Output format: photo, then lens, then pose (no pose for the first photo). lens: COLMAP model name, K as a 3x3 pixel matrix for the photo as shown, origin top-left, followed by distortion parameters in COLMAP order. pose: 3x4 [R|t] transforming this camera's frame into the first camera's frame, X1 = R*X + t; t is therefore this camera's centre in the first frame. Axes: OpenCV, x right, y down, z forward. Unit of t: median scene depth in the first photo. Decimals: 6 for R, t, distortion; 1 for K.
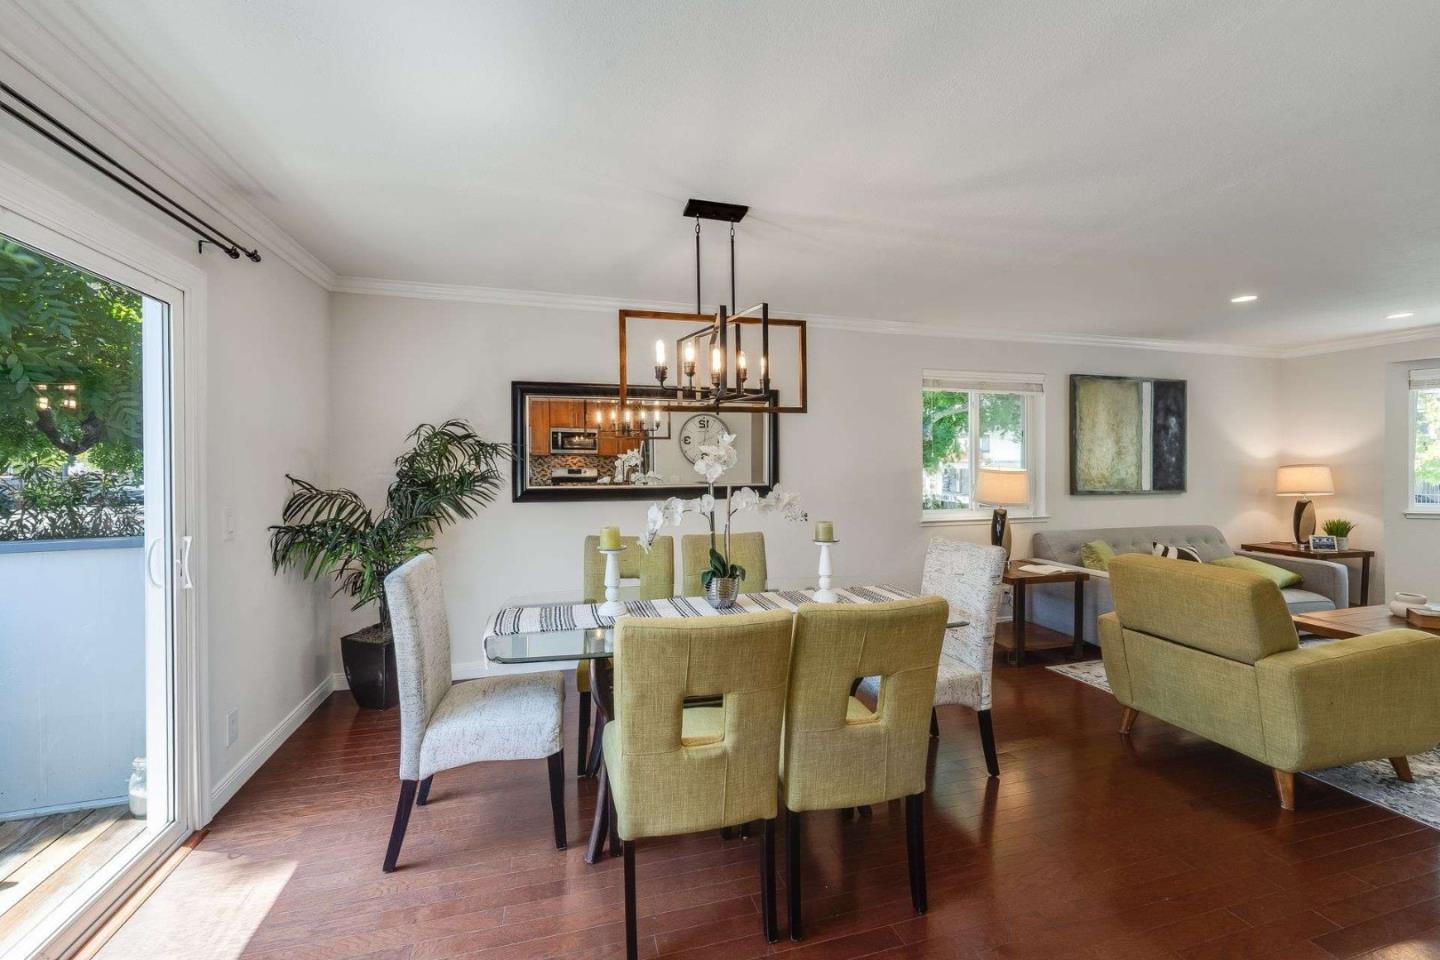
lens RADIAL K [[588.8, 0, 716.7], [0, 588.8, 475.1], [0, 0, 1]] dist [-0.002400, -0.000236]
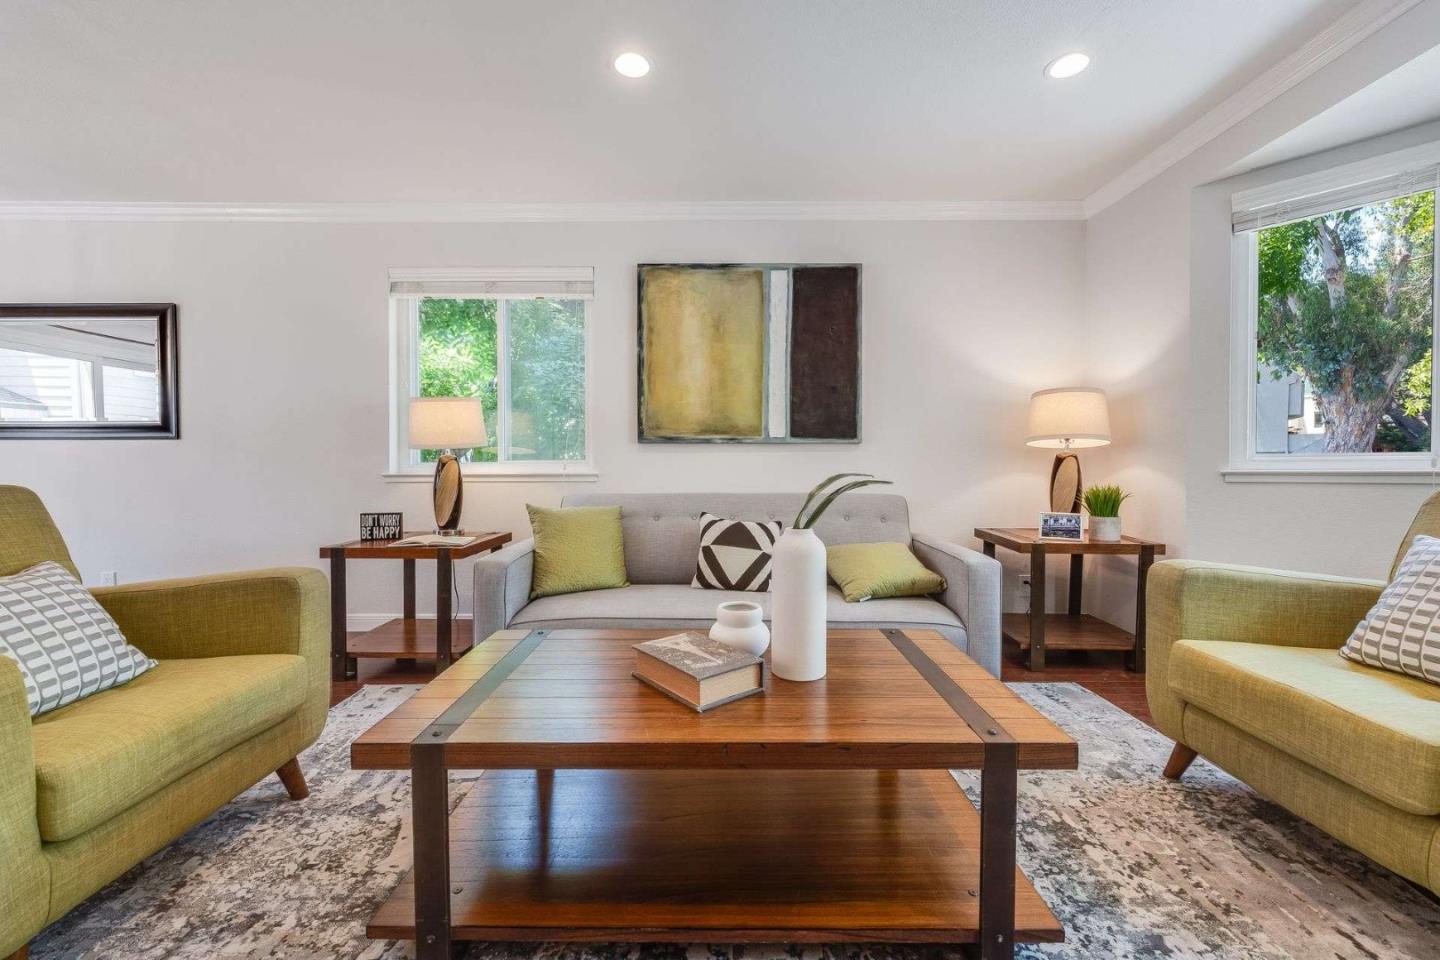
lens RADIAL K [[588.8, 0, 722.0], [0, 588.8, 472.6], [0, 0, 1]] dist [-0.002400, -0.000236]
pose [[0.963863, 0.006708, -0.266314, 0.858796], [-0.010308, 0.999873, -0.012122, 0.074588], [0.266199, 0.014429, 0.963810, 0.367002]]
